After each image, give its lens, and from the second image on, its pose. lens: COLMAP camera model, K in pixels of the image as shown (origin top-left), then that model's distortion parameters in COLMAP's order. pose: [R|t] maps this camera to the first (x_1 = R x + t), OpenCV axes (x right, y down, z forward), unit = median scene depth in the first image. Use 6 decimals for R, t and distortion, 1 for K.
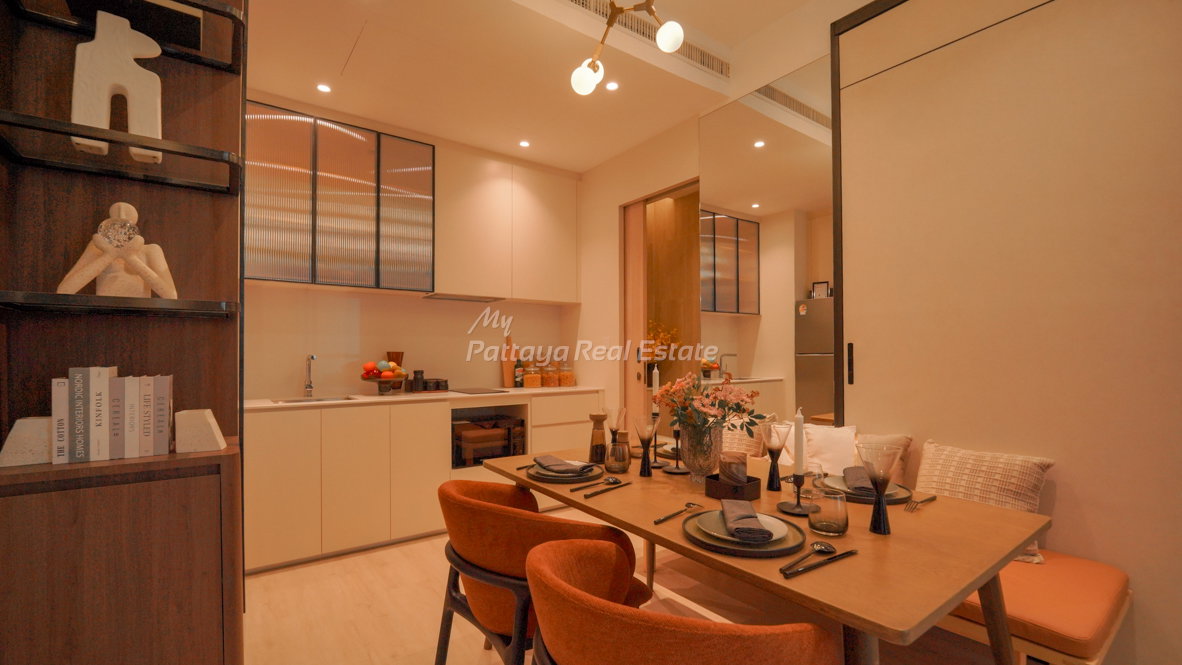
lens RADIAL K [[496.5, 0, 586.5], [0, 496.5, 353.9], [0, 0, 1]] dist [-0.019230, -0.000286]
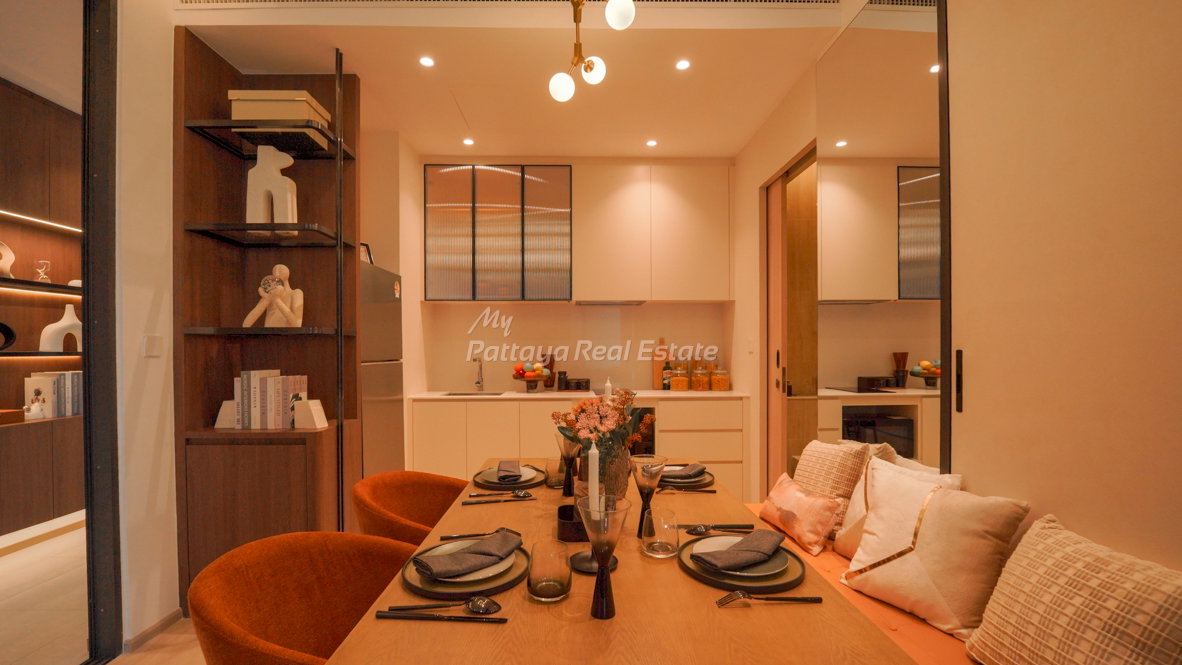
lens RADIAL K [[496.5, 0, 586.5], [0, 496.5, 353.9], [0, 0, 1]] dist [-0.019230, -0.000286]
pose [[0.823530, 0.002847, -0.567265, 0.363385], [0.003671, 0.999940, 0.010348, -0.018331], [0.567260, -0.010604, 0.823470, 0.125463]]
